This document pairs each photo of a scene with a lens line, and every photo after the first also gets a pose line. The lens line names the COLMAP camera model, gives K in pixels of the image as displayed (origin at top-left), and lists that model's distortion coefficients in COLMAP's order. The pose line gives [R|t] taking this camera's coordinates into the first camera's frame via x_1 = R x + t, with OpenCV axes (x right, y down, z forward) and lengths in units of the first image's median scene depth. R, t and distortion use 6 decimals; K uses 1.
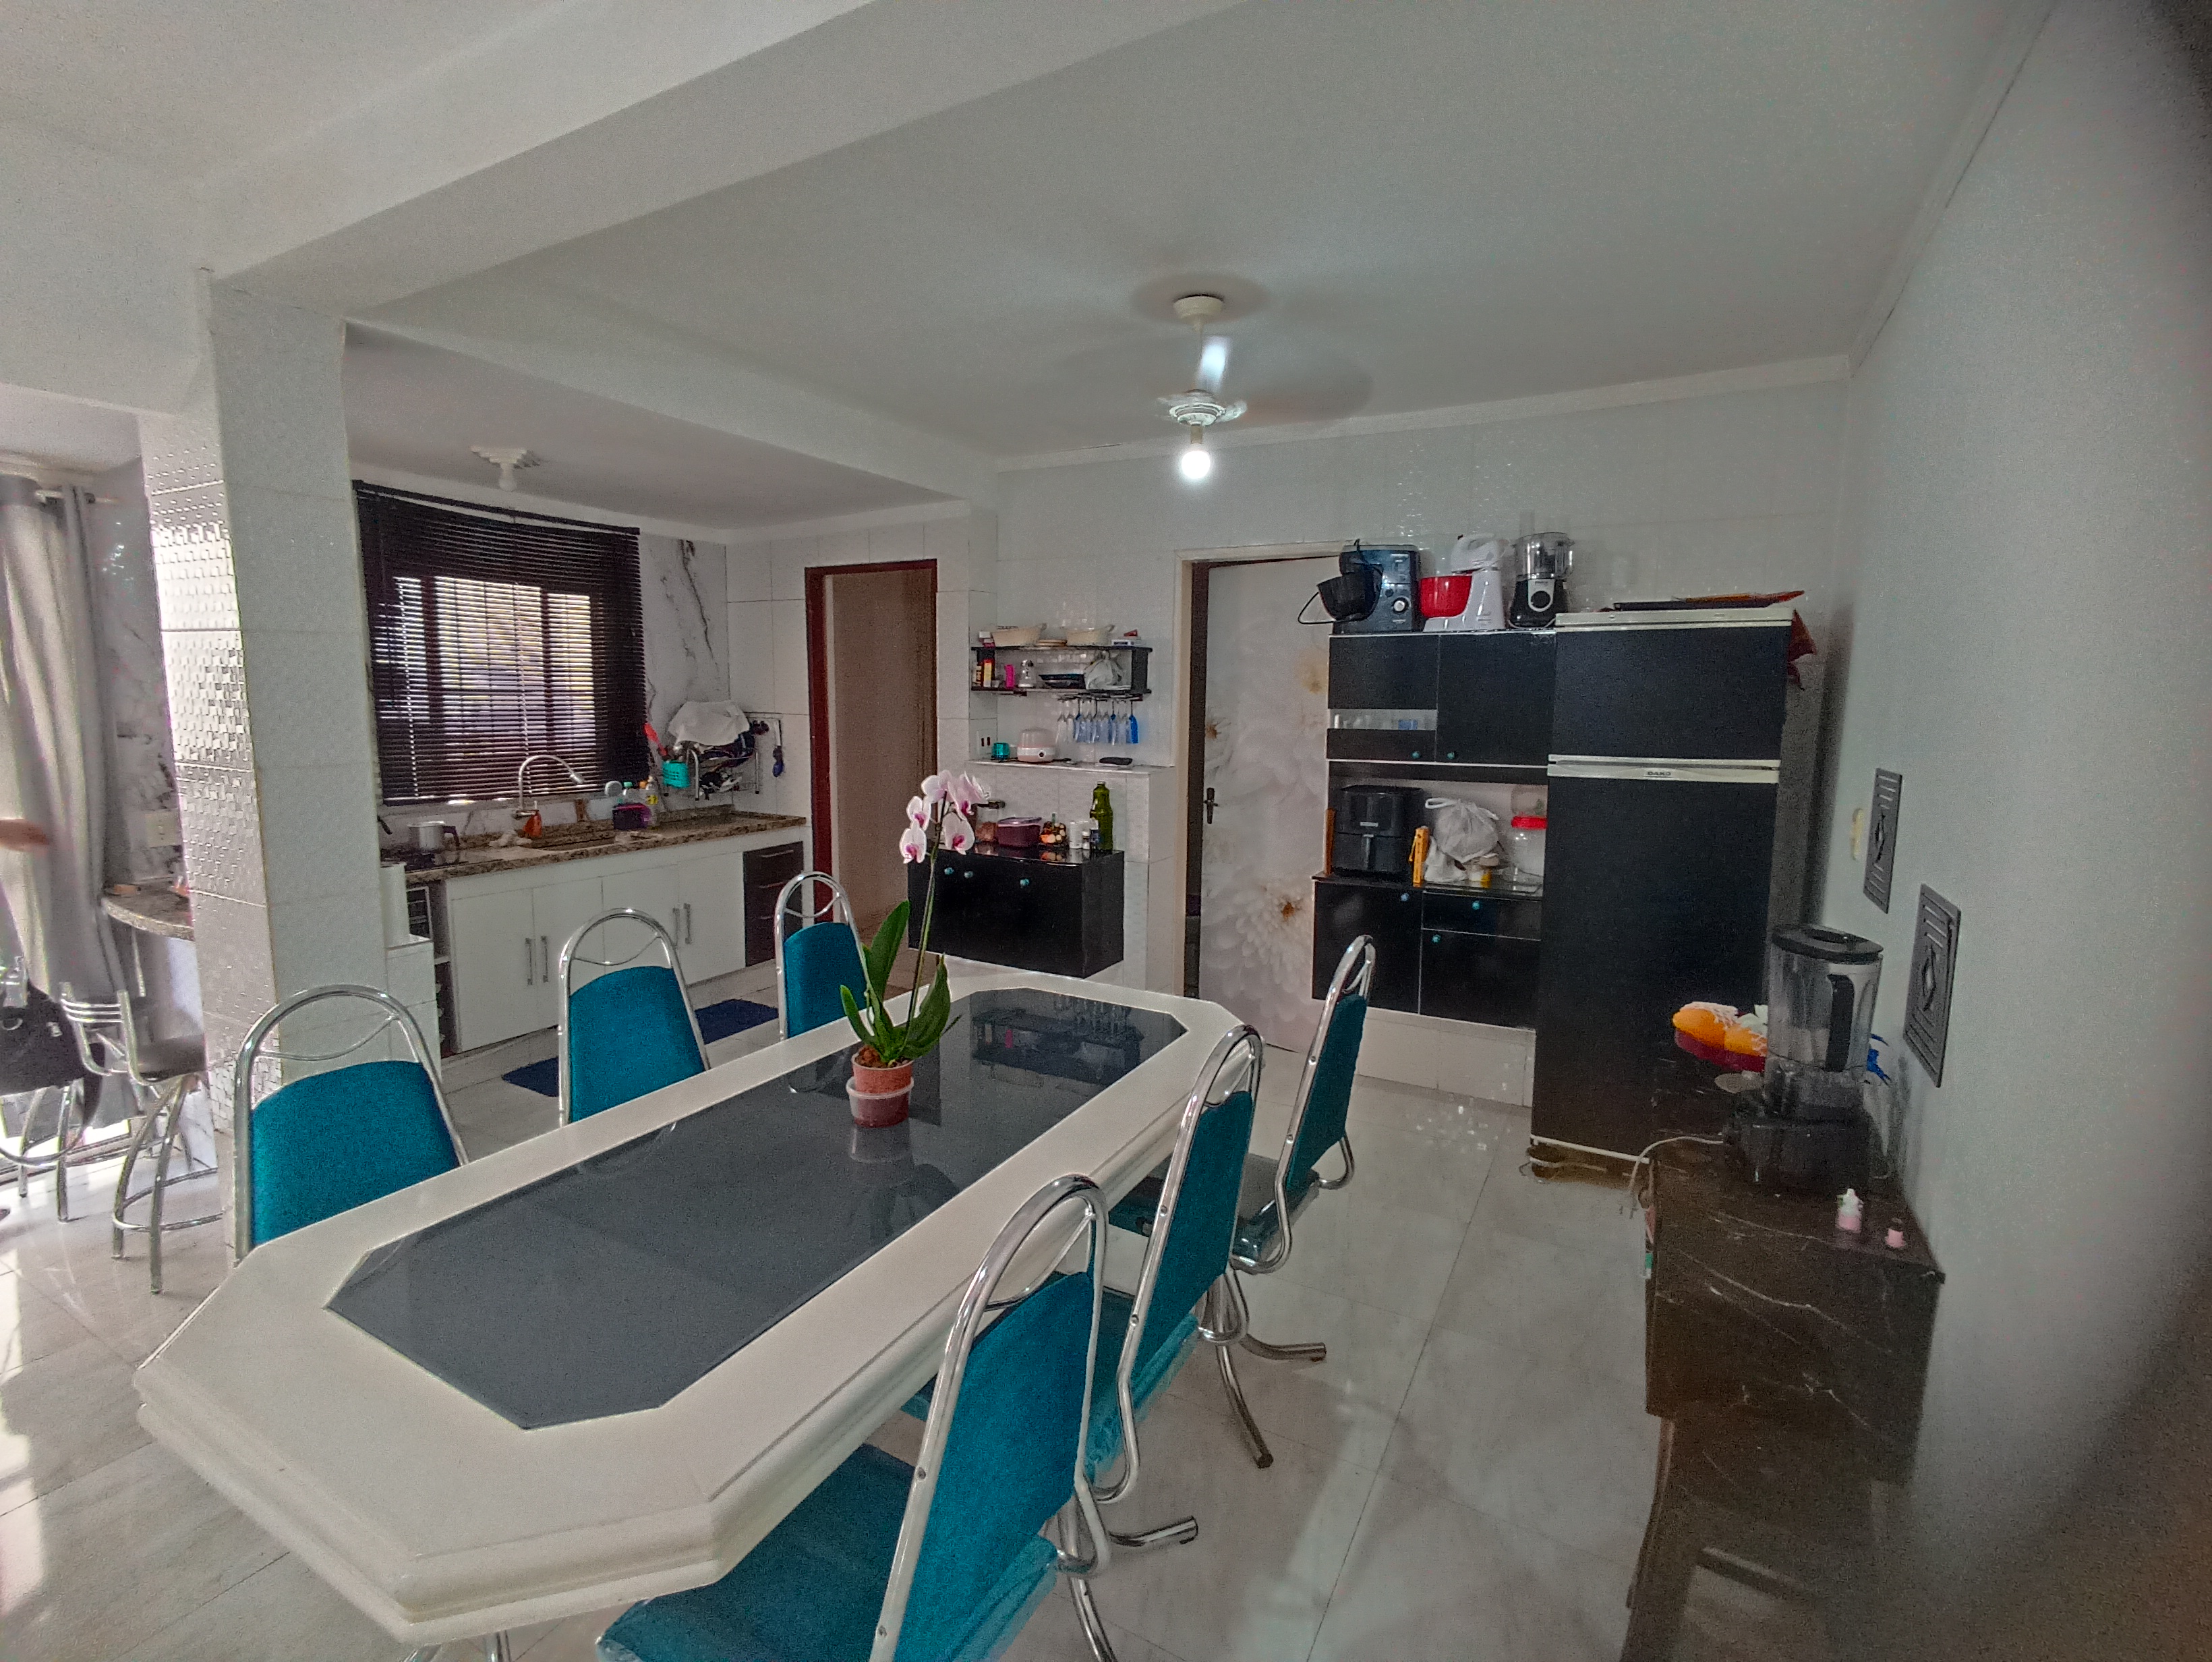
lens RADIAL K [[1005.3, 0, 1101.5], [0, 1005.3, 823.7], [0, 0, 1]] dist [-0.005169, -0.000585]
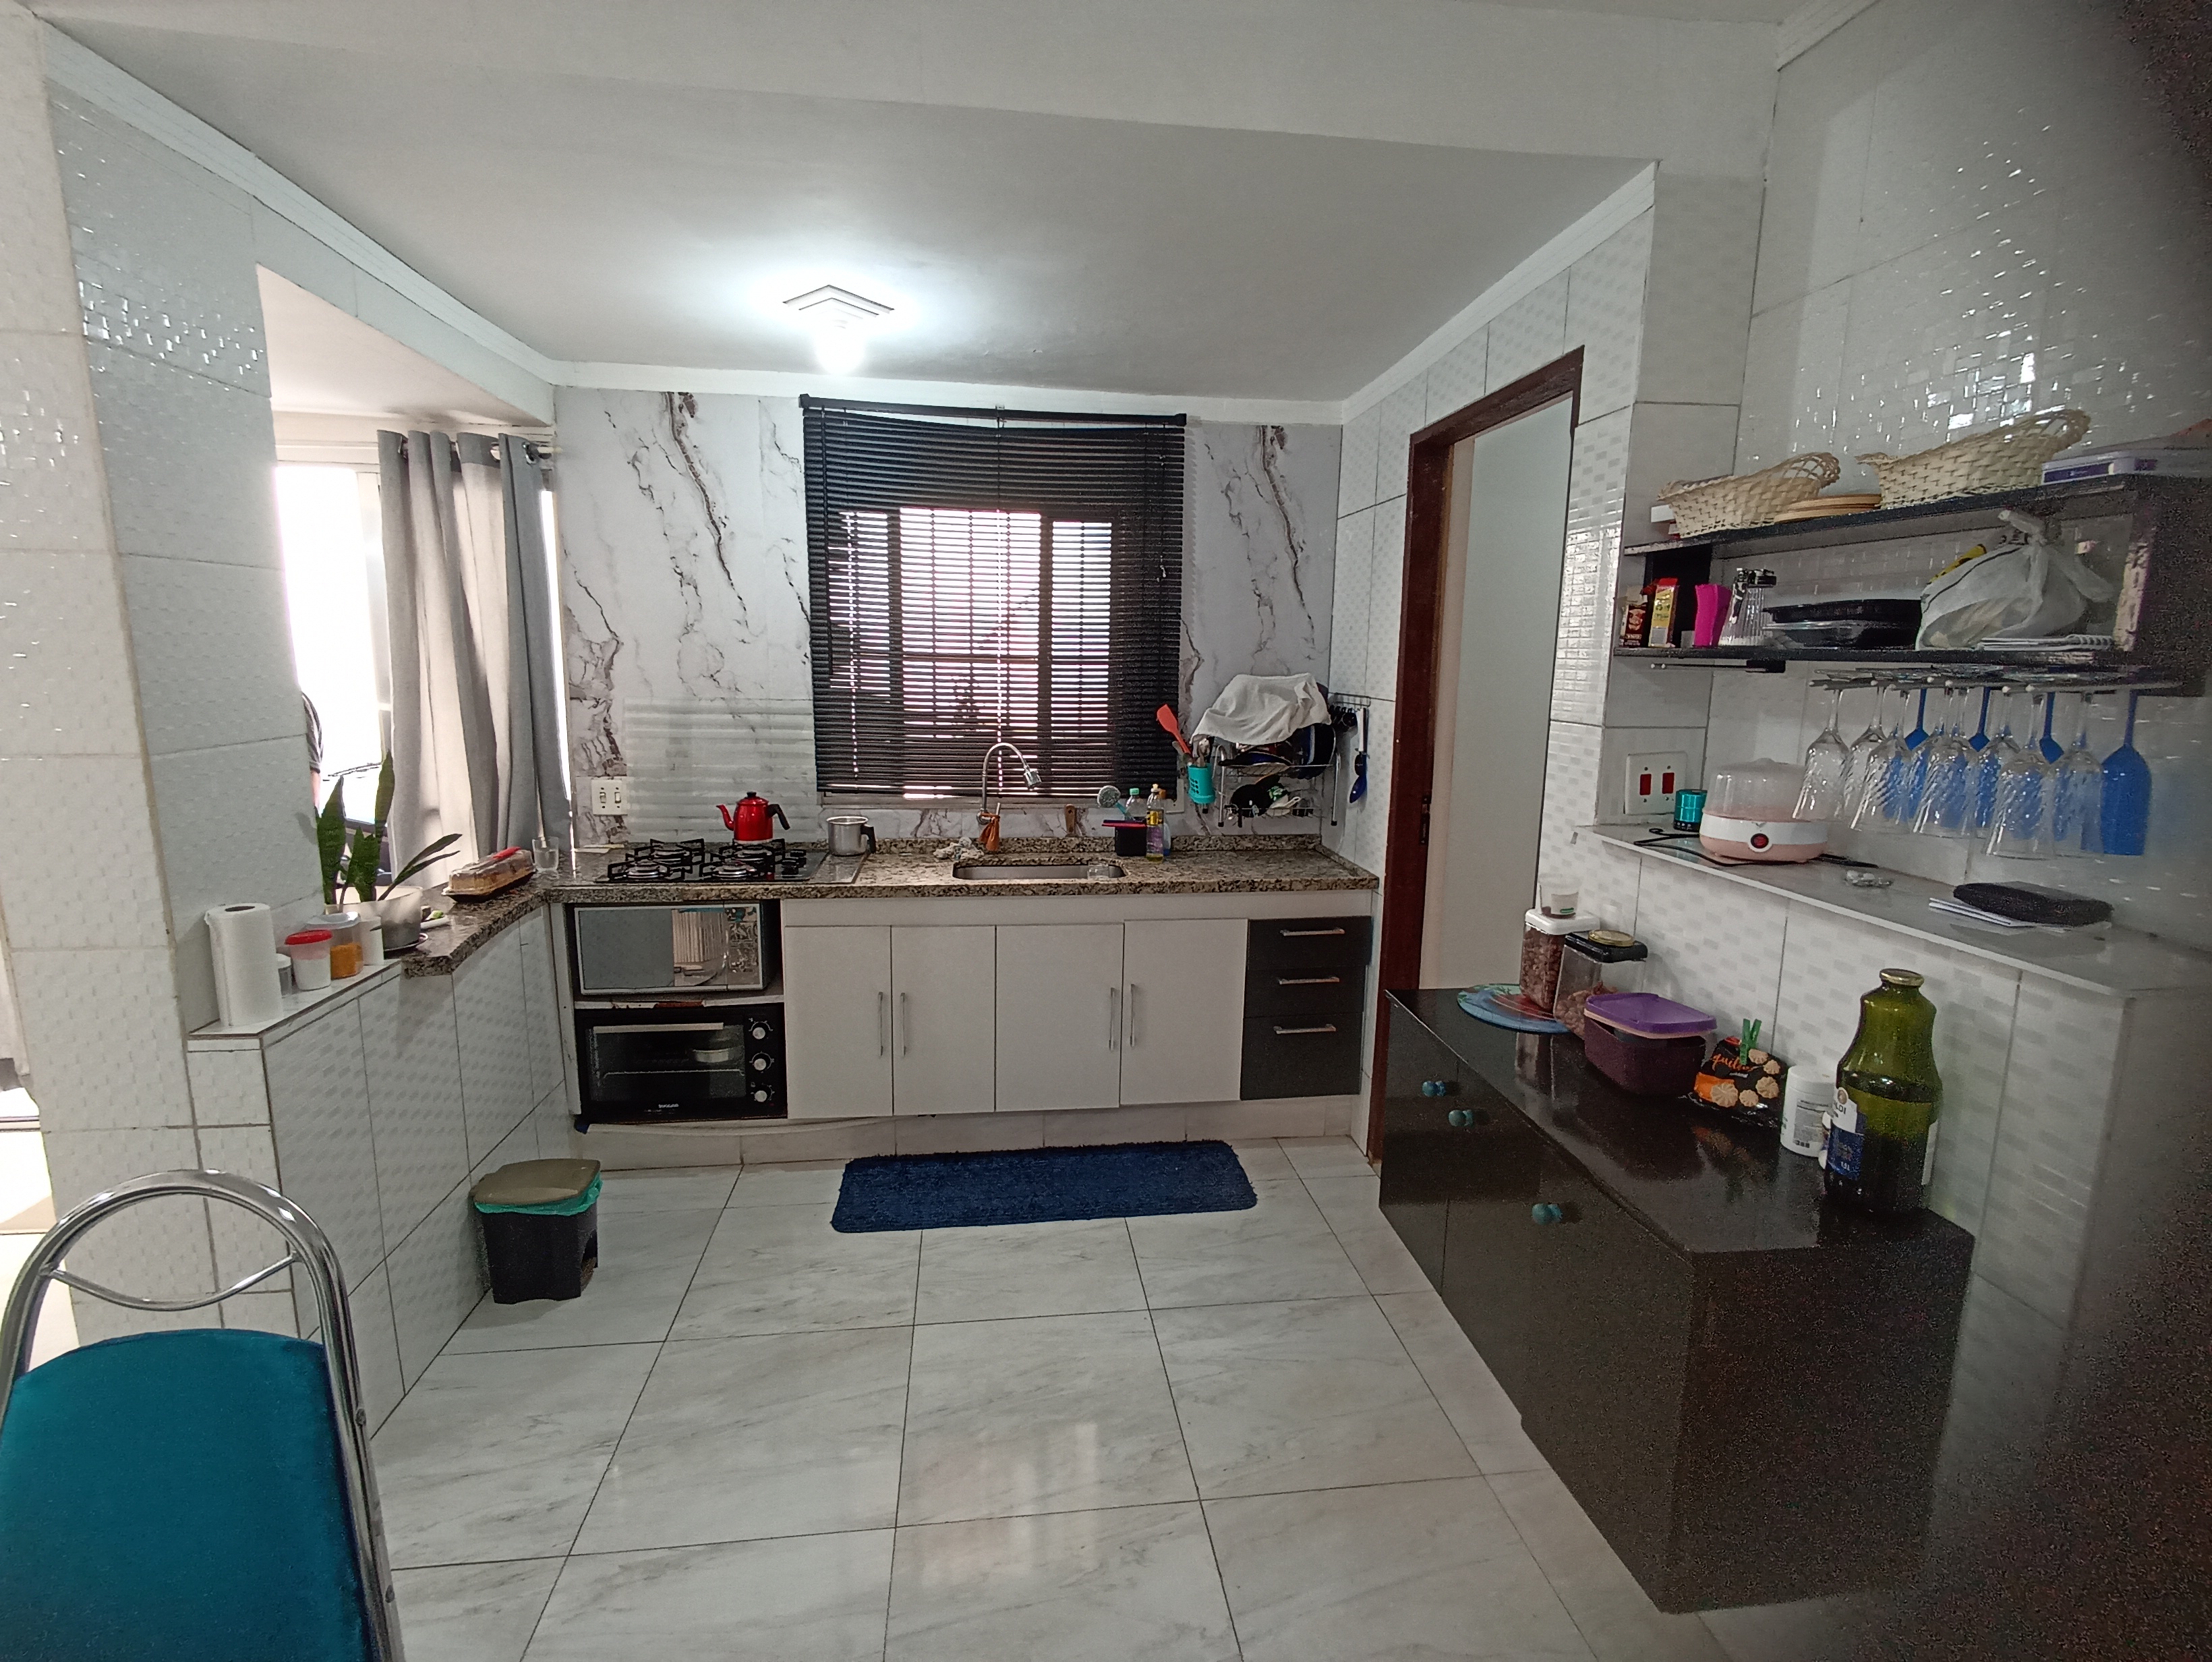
lens RADIAL K [[1005.3, 0, 1103.6], [0, 1005.3, 820.3], [0, 0, 1]] dist [-0.005169, -0.000585]
pose [[0.587312, 0.129575, -0.798921, 0.084365], [-0.115076, 0.990442, 0.076041, -0.077501], [0.801138, 0.047277, 0.596609, 0.623999]]
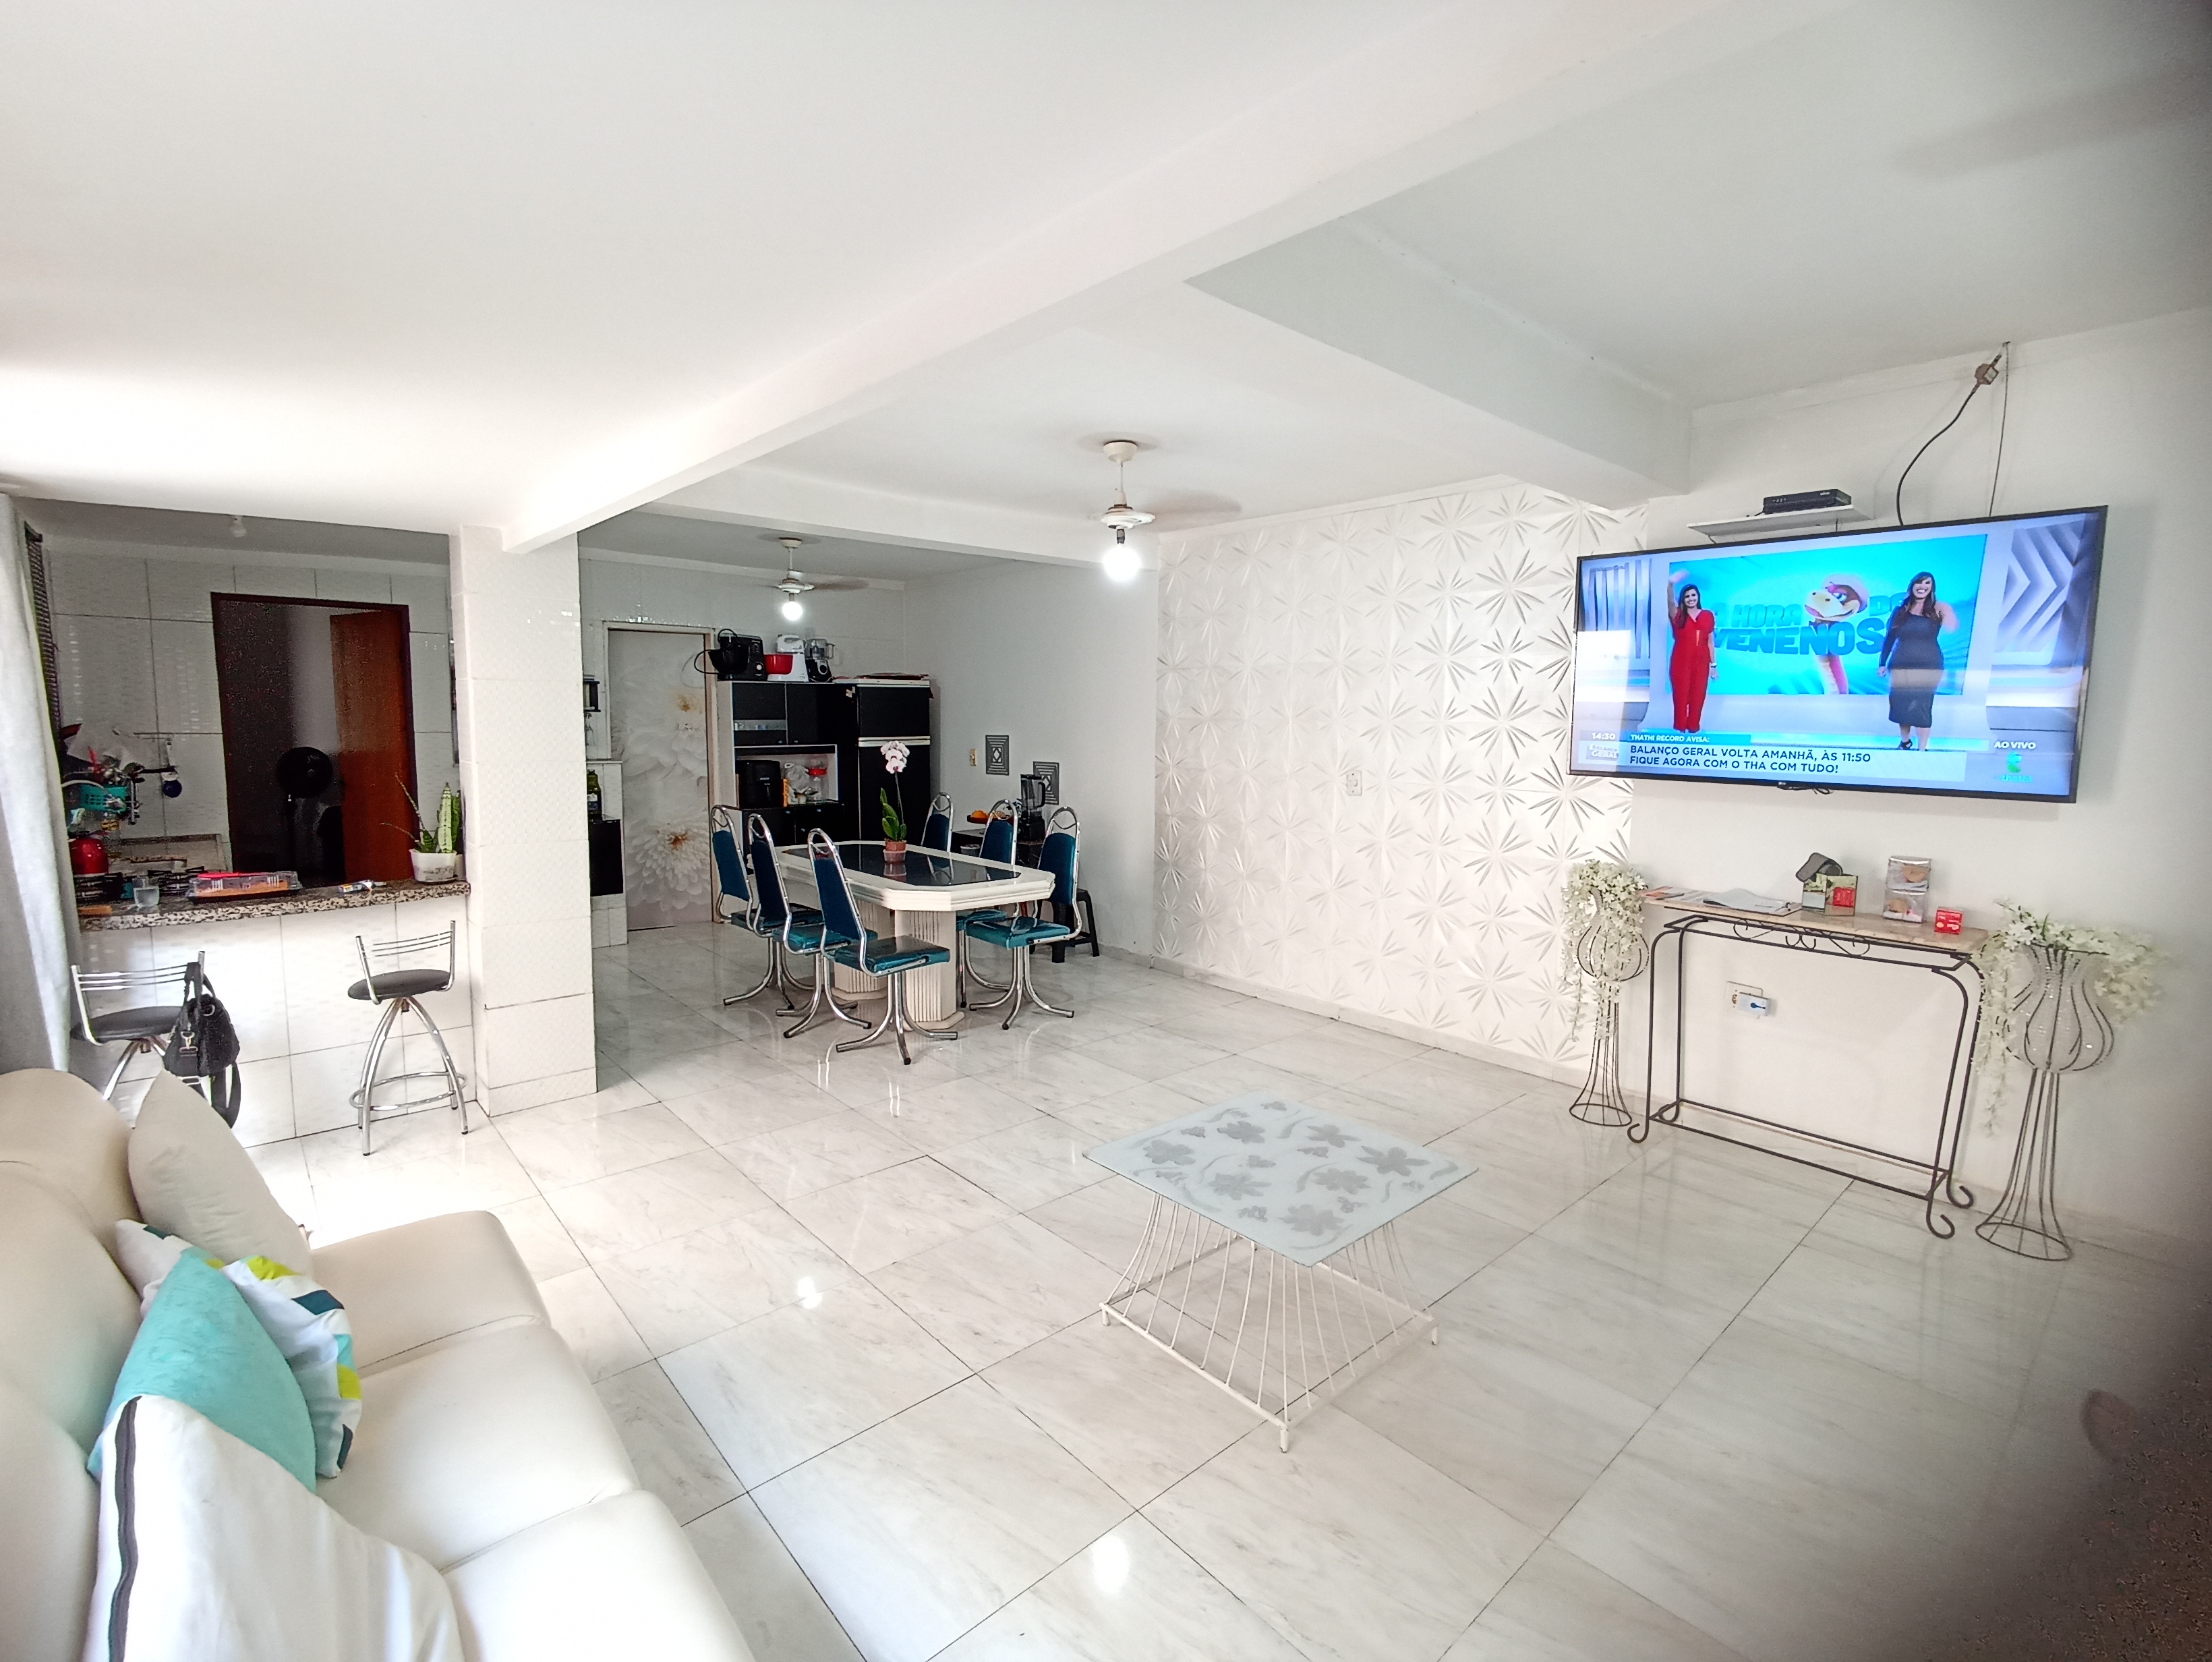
lens RADIAL K [[1005.3, 0, 1104.6], [0, 1005.3, 838.5], [0, 0, 1]] dist [-0.005169, -0.000585]
pose [[0.329055, -0.123094, 0.936253, -1.120512], [0.115952, 0.989232, 0.089307, 0.014889], [-0.937165, 0.079174, 0.339785, -0.228406]]
